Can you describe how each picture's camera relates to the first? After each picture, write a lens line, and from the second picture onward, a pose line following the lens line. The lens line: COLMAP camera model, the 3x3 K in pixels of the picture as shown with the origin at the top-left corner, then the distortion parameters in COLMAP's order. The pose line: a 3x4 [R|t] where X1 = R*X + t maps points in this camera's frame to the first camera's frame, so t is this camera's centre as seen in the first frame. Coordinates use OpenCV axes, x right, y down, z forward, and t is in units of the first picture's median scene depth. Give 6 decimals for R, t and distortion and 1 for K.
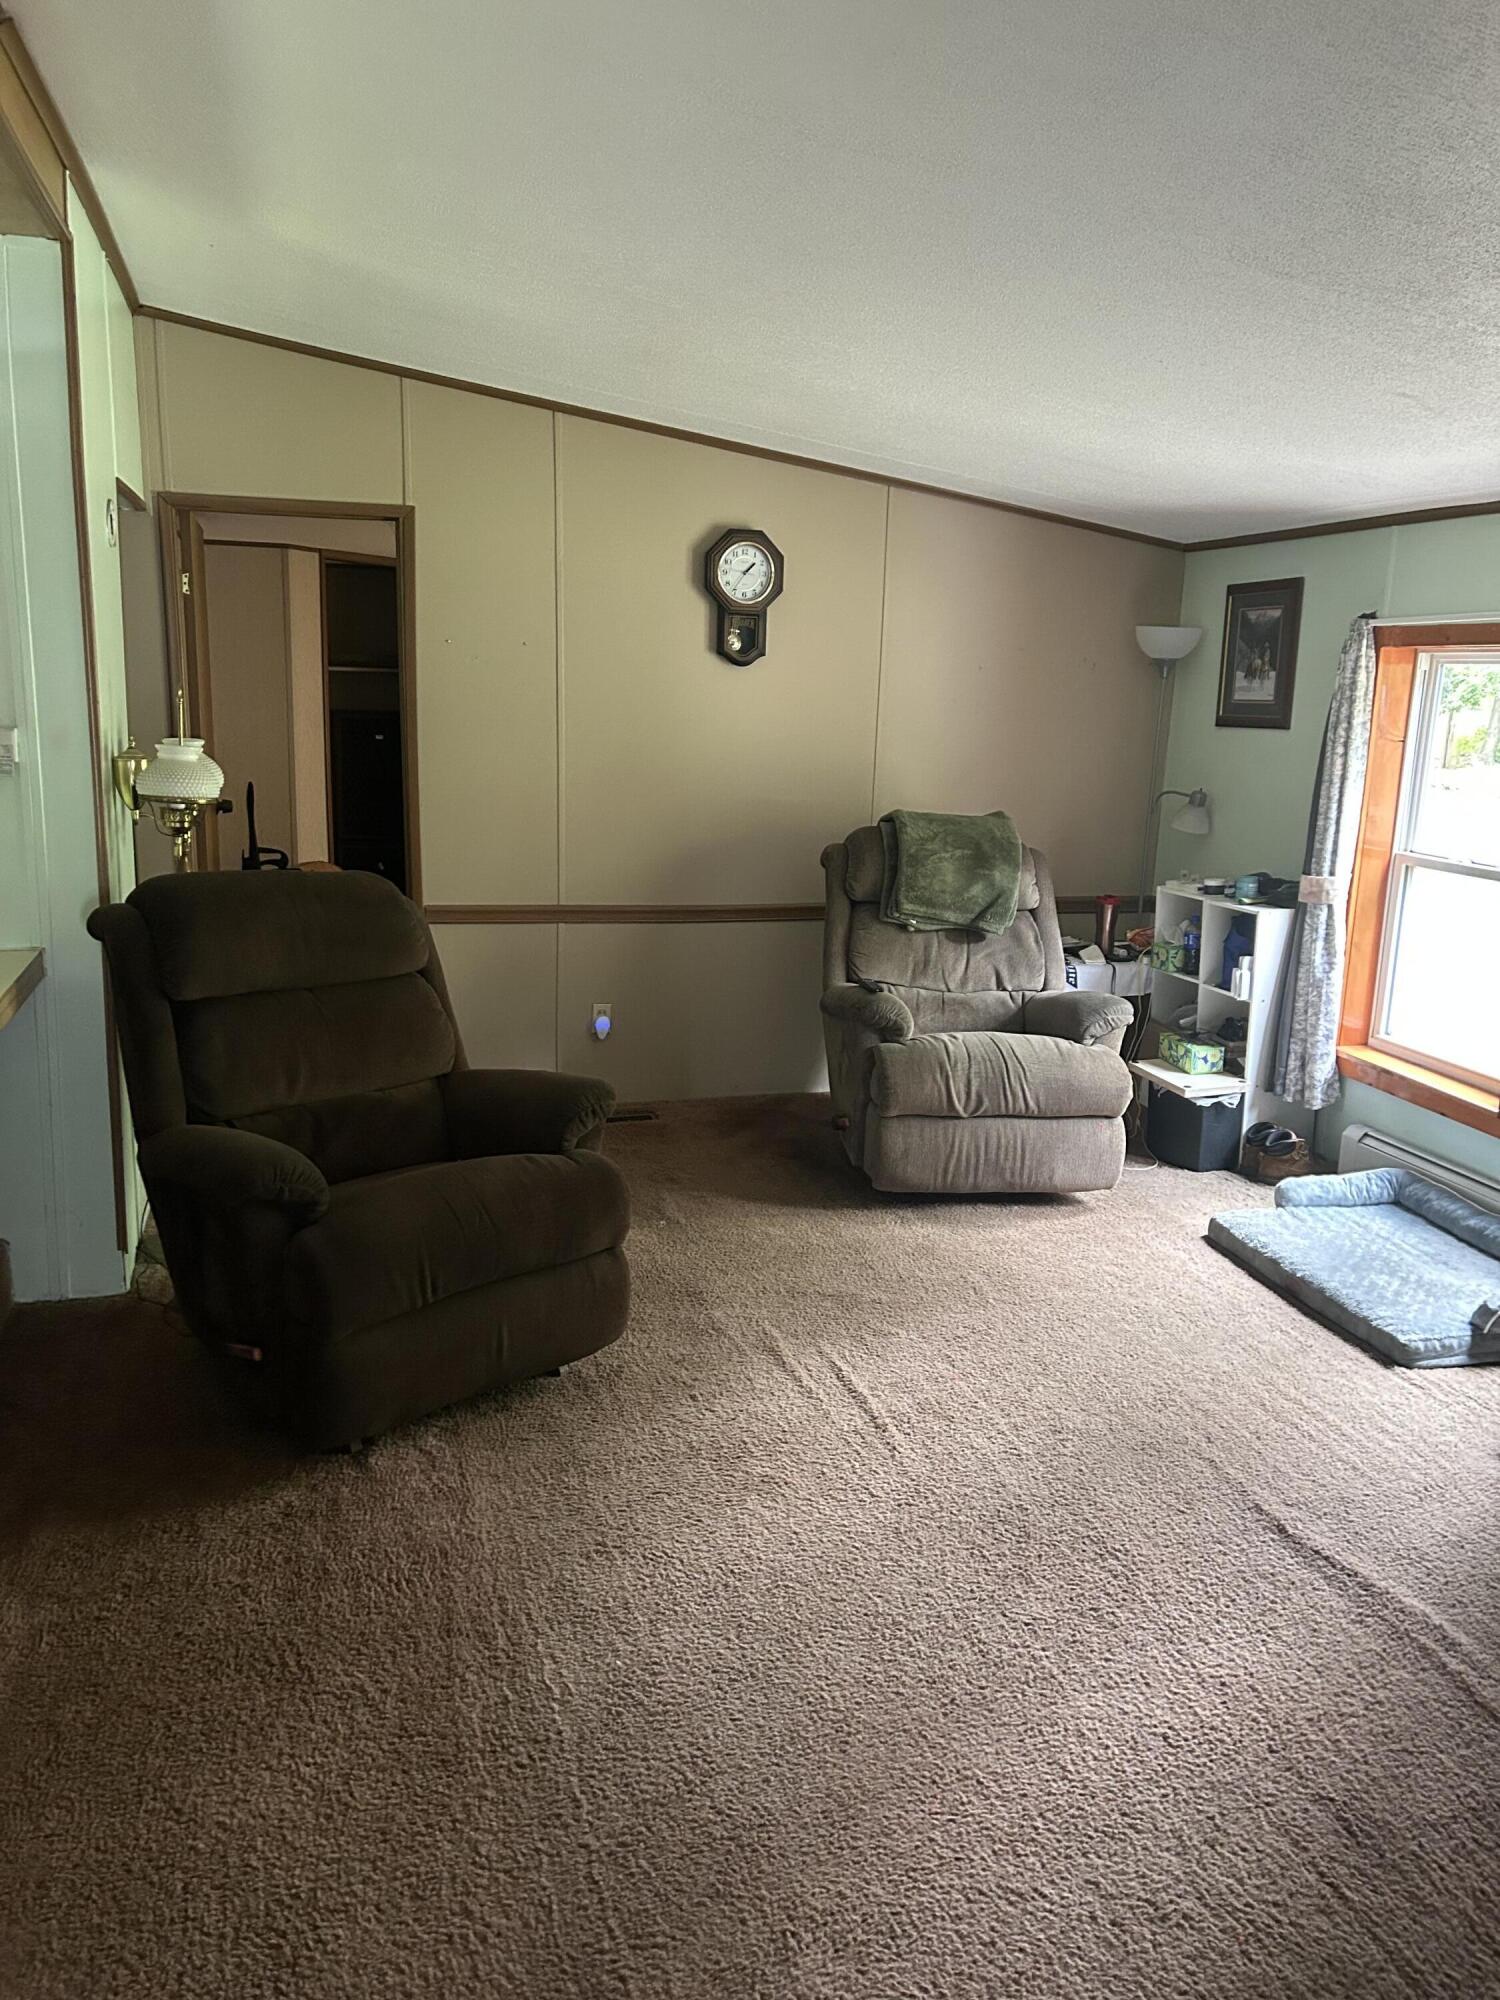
lens RADIAL K [[1496.5, 0, 744.7], [0, 1496.5, 1012.8], [0, 0, 1]] dist [0.054193, -0.064451]
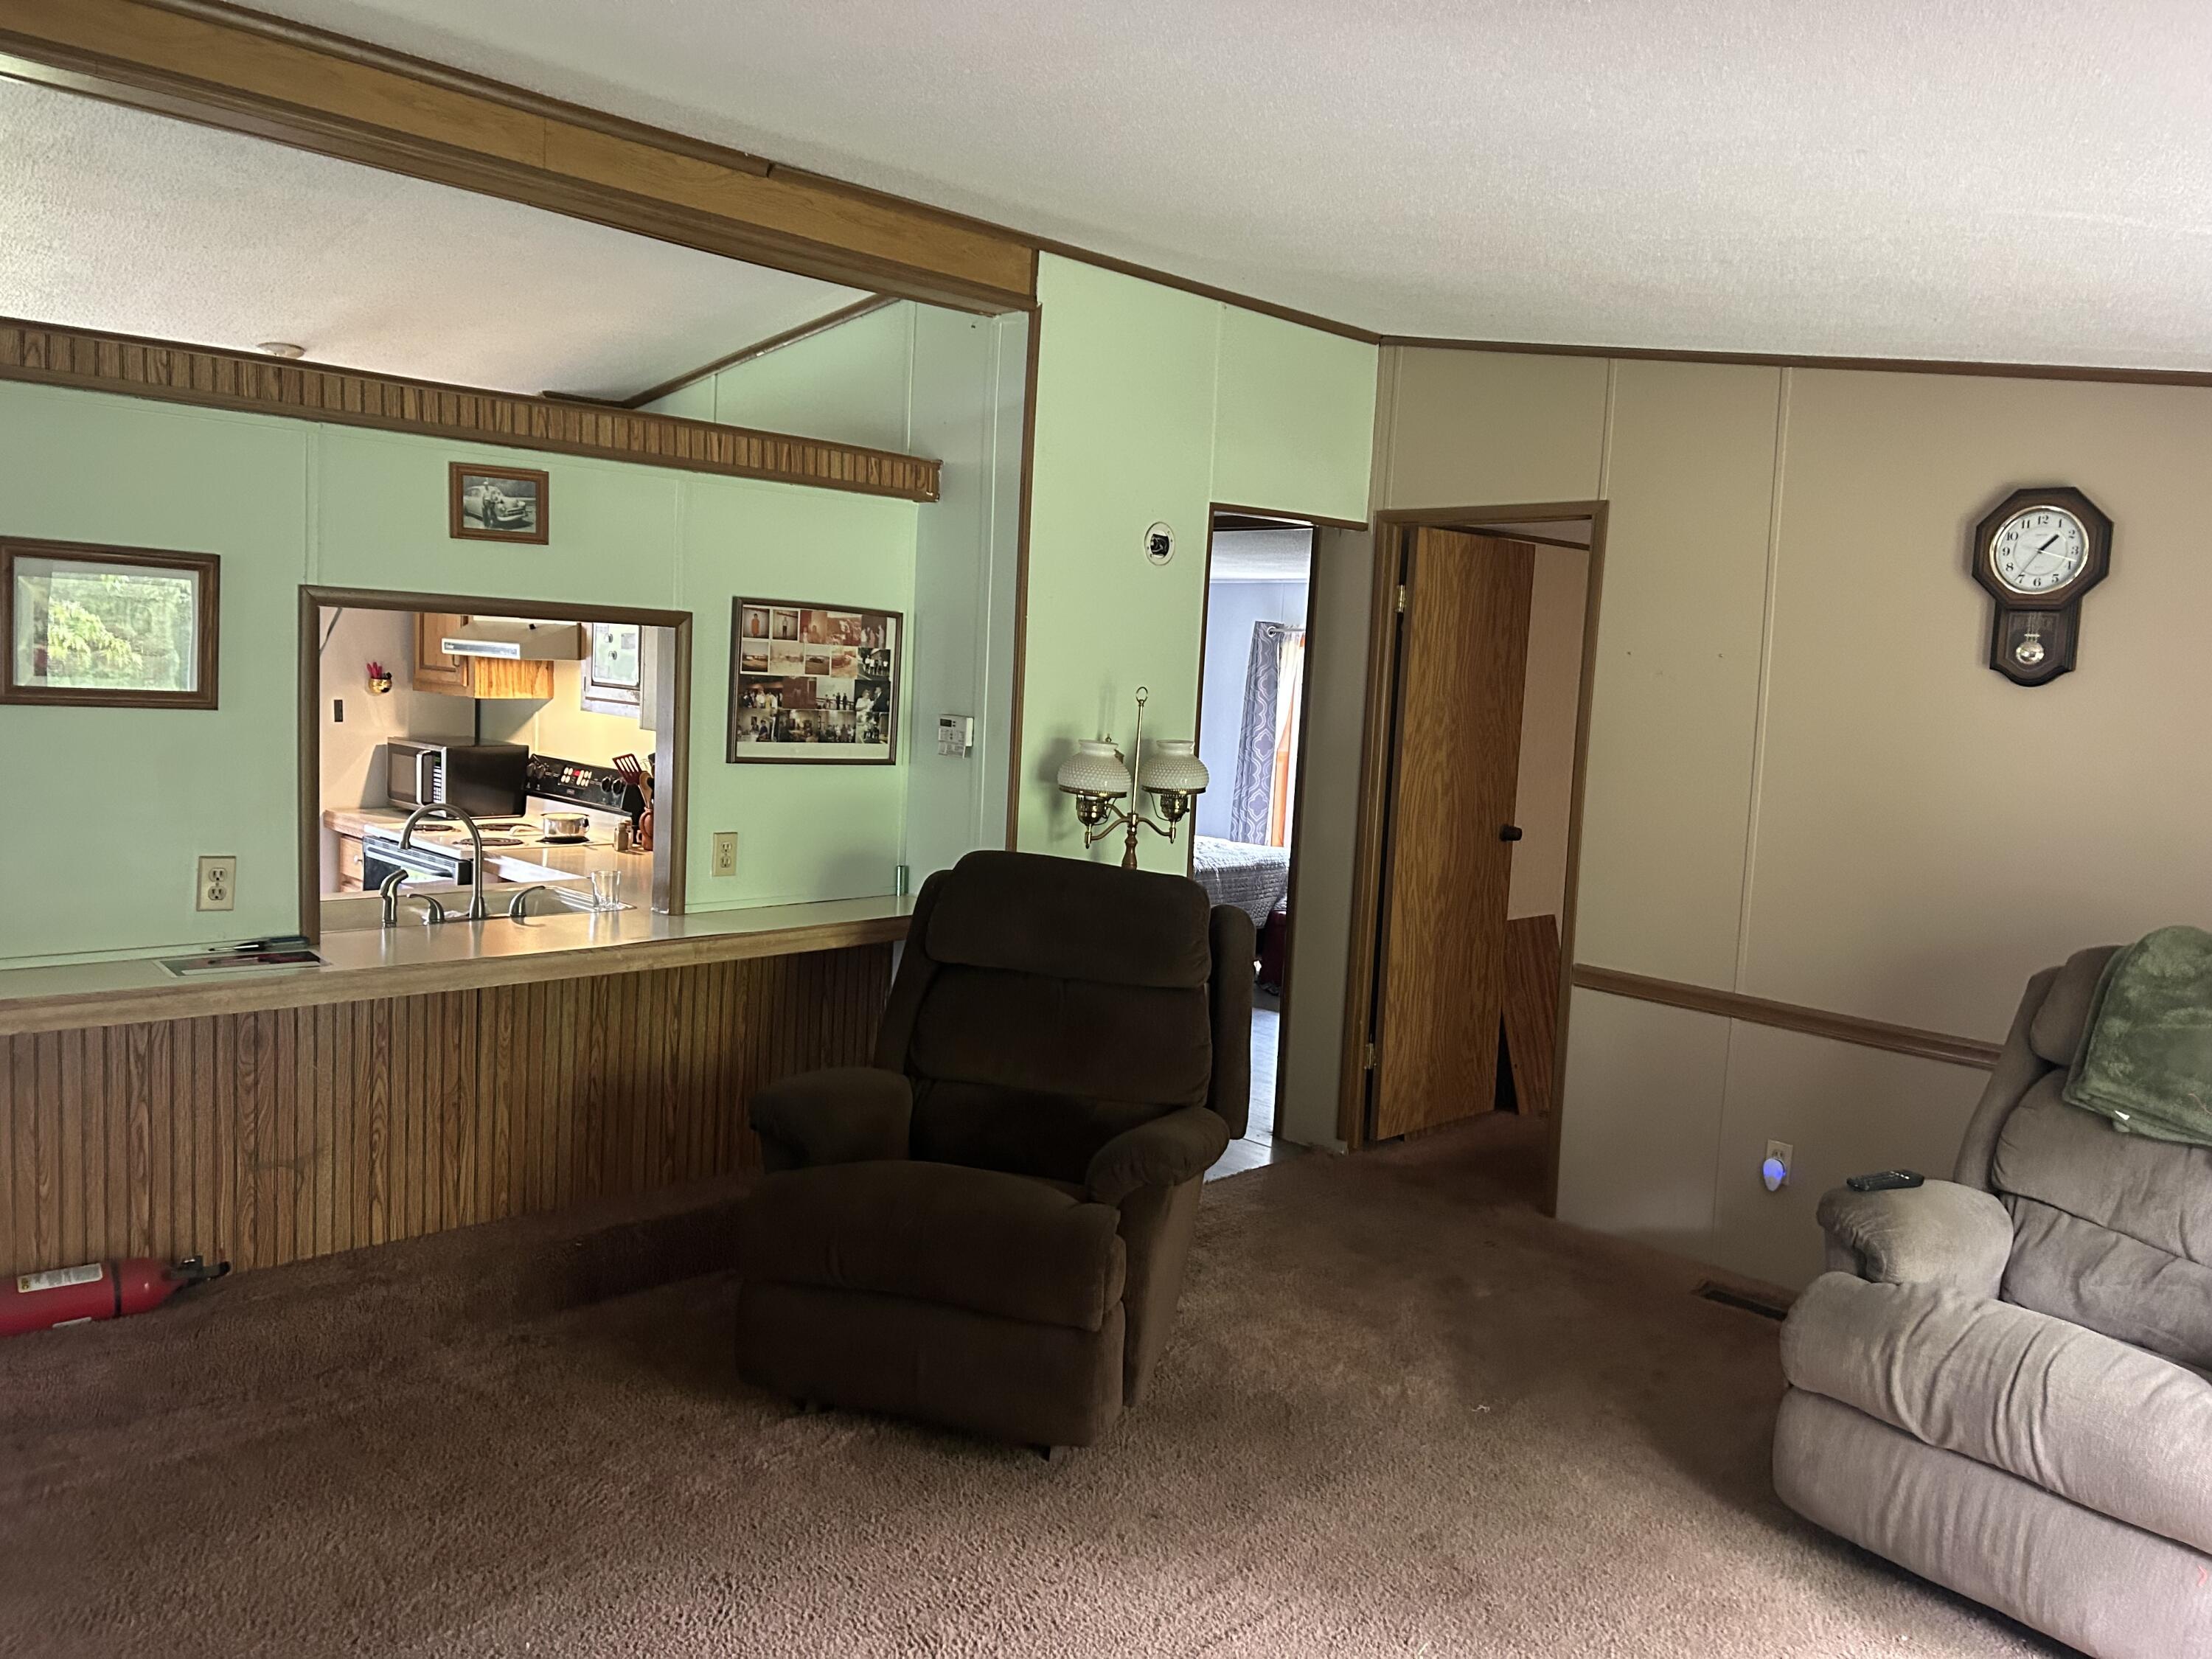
lens RADIAL K [[1655.1, 0, 1106.4], [0, 1655.1, 808.6], [0, 0, 1]] dist [0.054193, -0.064451]
pose [[0.480331, 0.074802, -0.873891, 0.484585], [-0.225082, 0.973502, -0.040387, -0.062722], [0.847714, 0.216097, 0.484440, 0.336483]]
